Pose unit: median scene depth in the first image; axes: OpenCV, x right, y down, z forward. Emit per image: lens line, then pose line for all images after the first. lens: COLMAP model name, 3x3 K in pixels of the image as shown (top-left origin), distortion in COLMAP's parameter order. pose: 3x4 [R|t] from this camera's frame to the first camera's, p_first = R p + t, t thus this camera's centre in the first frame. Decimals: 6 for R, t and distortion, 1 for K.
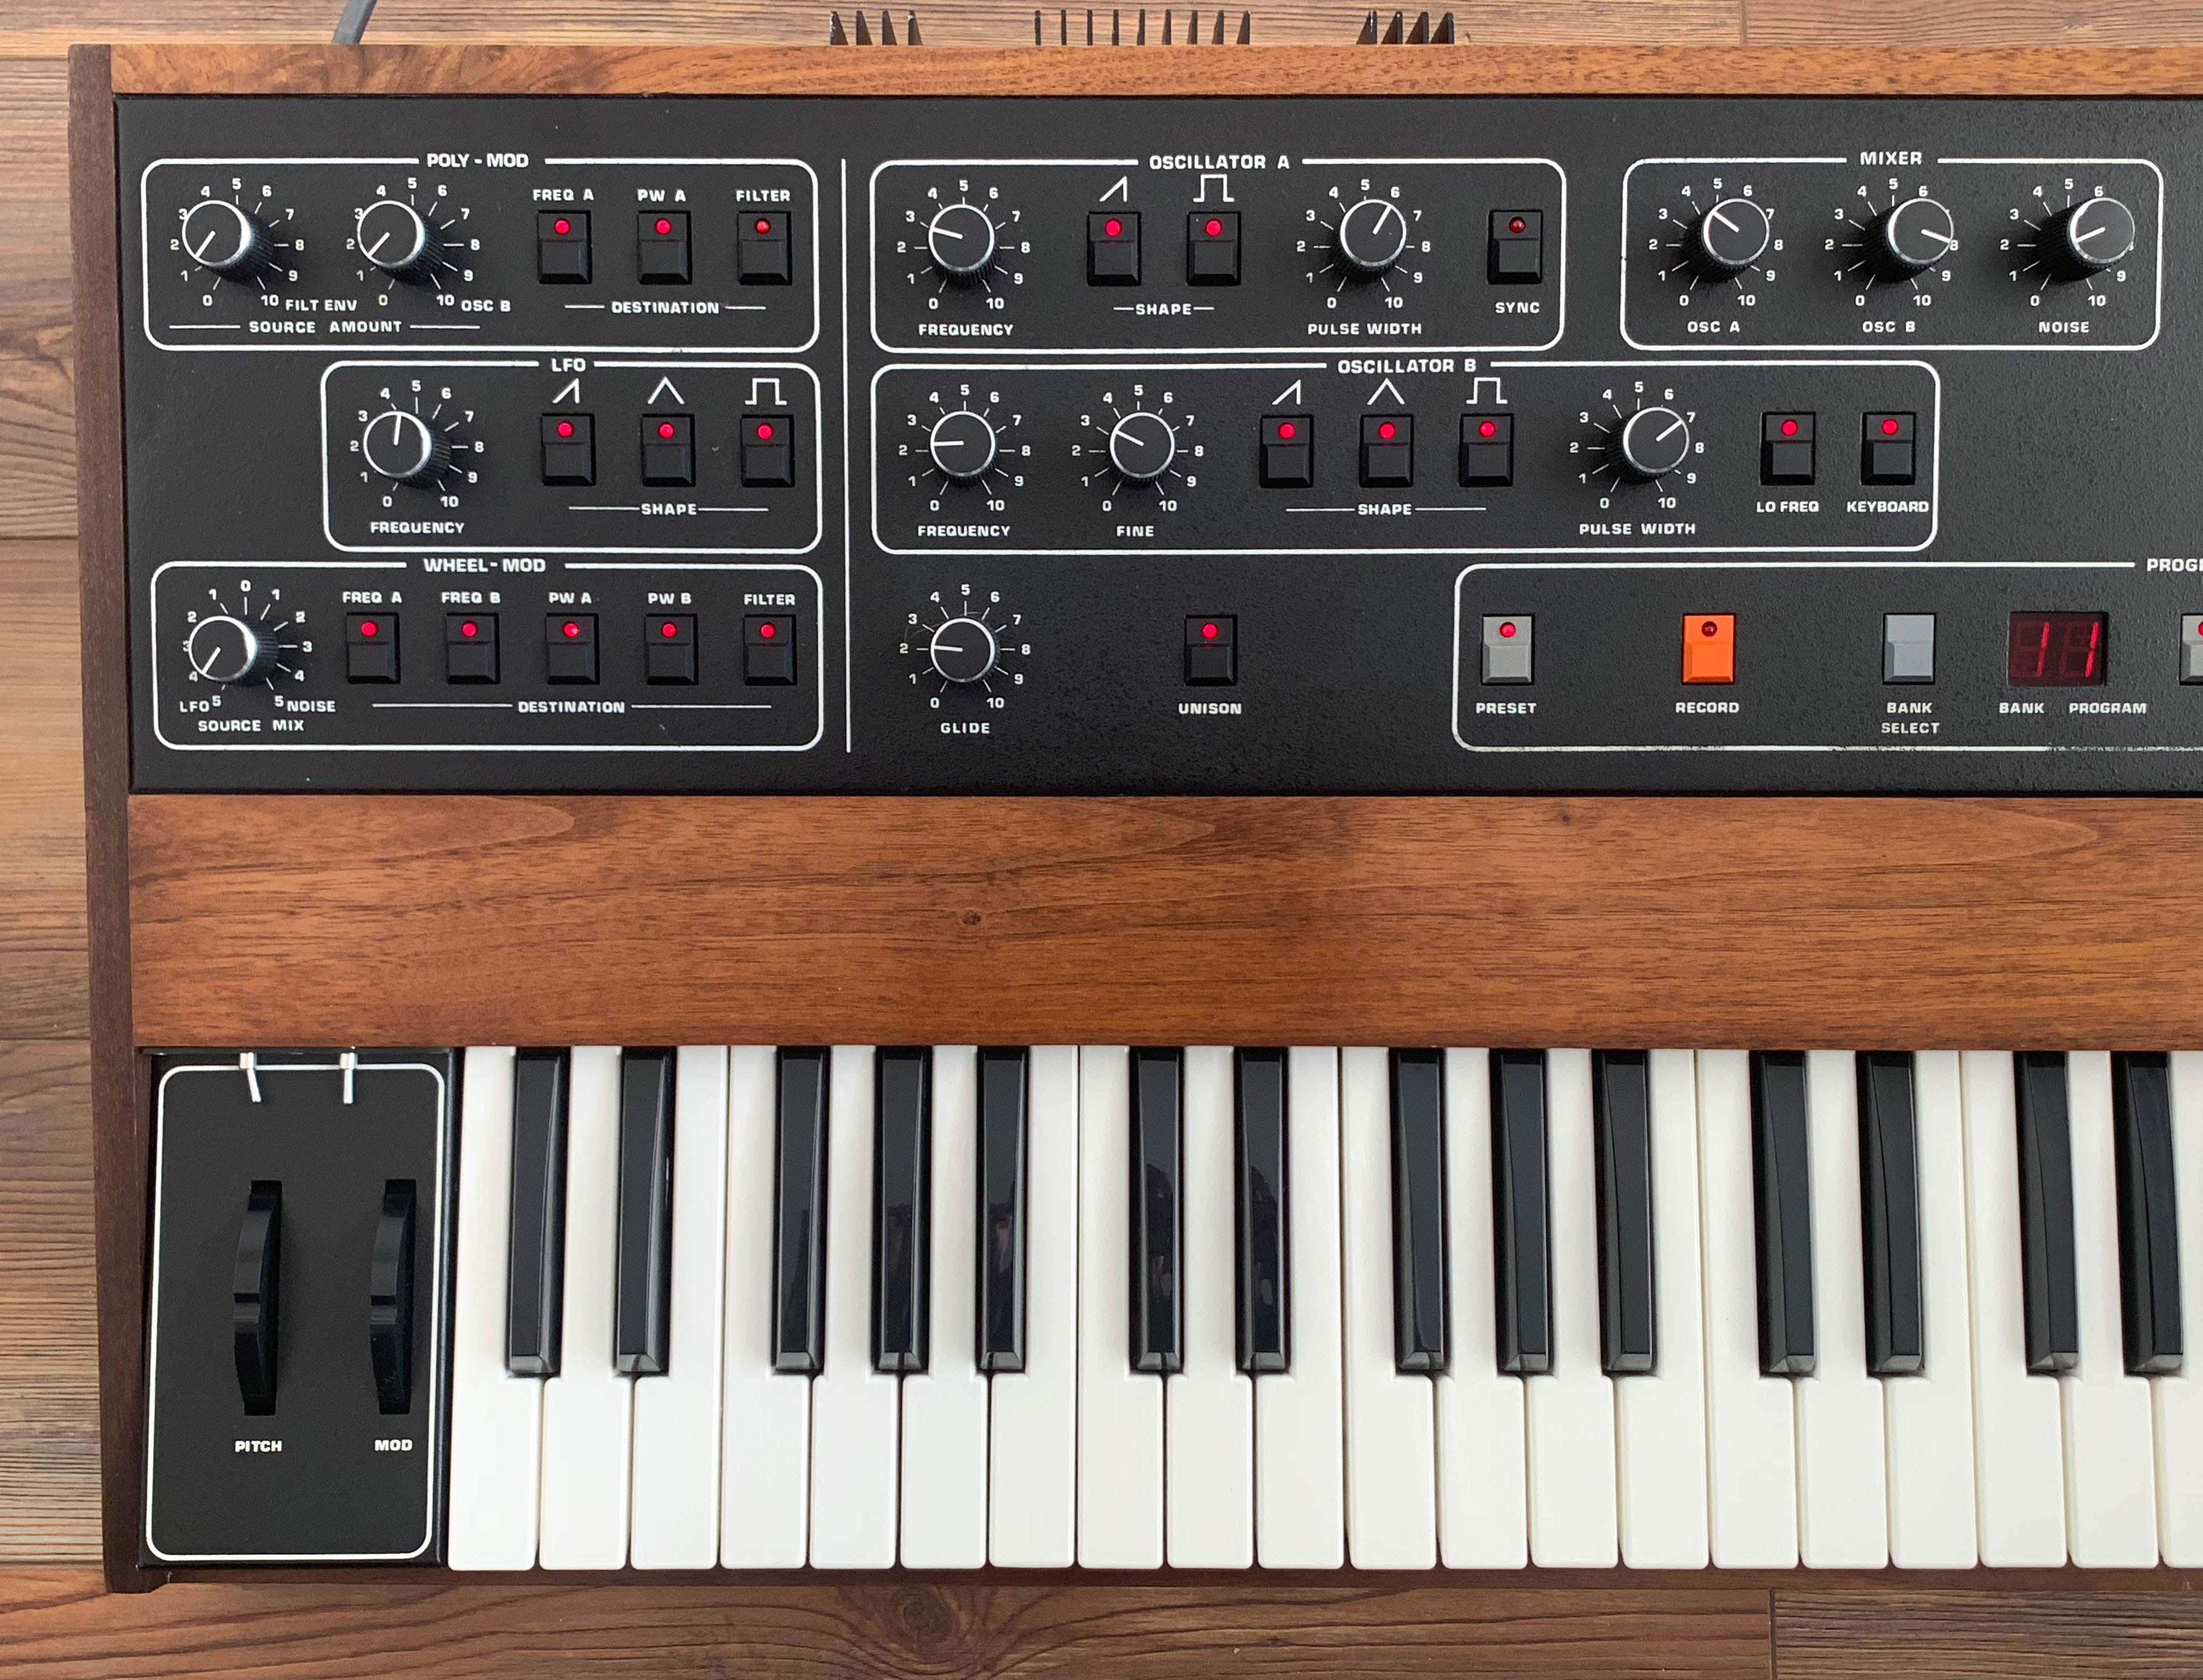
lens RADIAL K [[2386.5, 0, 1078.5], [0, 2386.5, 878.3], [0, 0, 1]] dist [-0.011856, 0.000000]
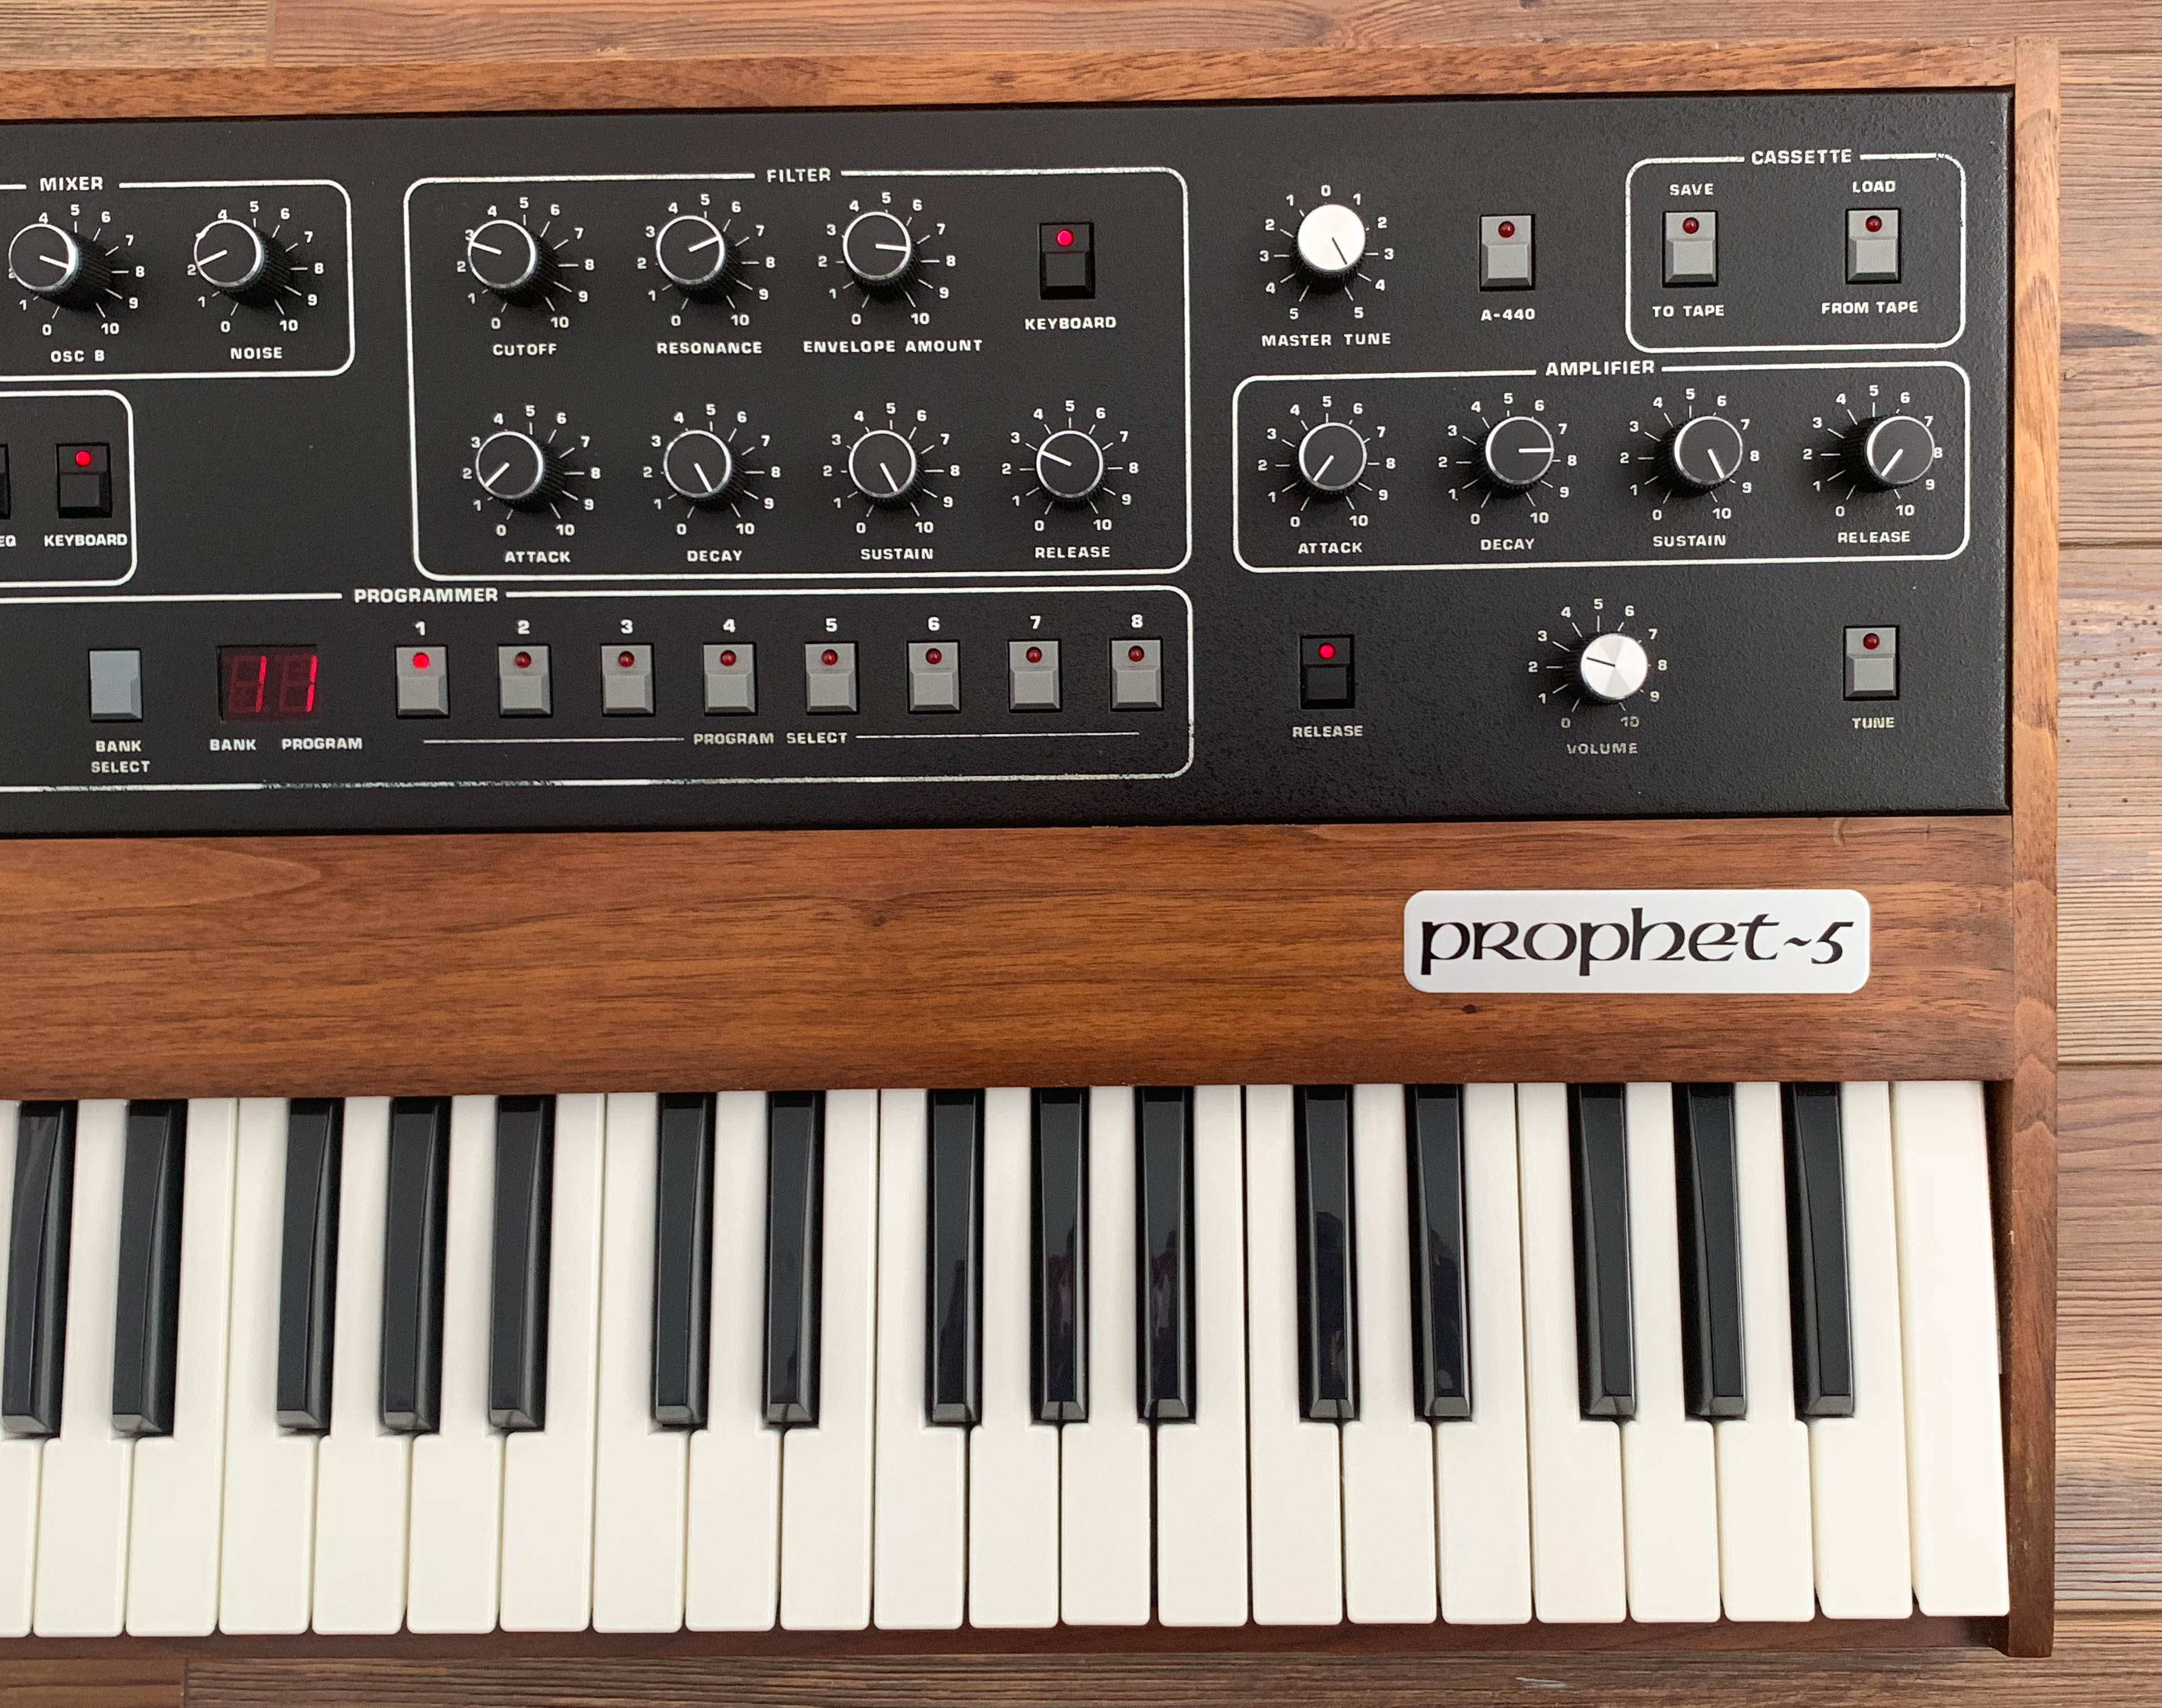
lens RADIAL K [[2468.0, 0, 1079.0], [0, 2468.0, 860.3], [0, 0, 1]] dist [0.000228, 0.000000]
pose [[0.999907, -0.012594, -0.005225, 0.662765], [0.012489, 0.999728, -0.019696, -0.000282], [0.005471, 0.019629, 0.999792, -0.002717]]
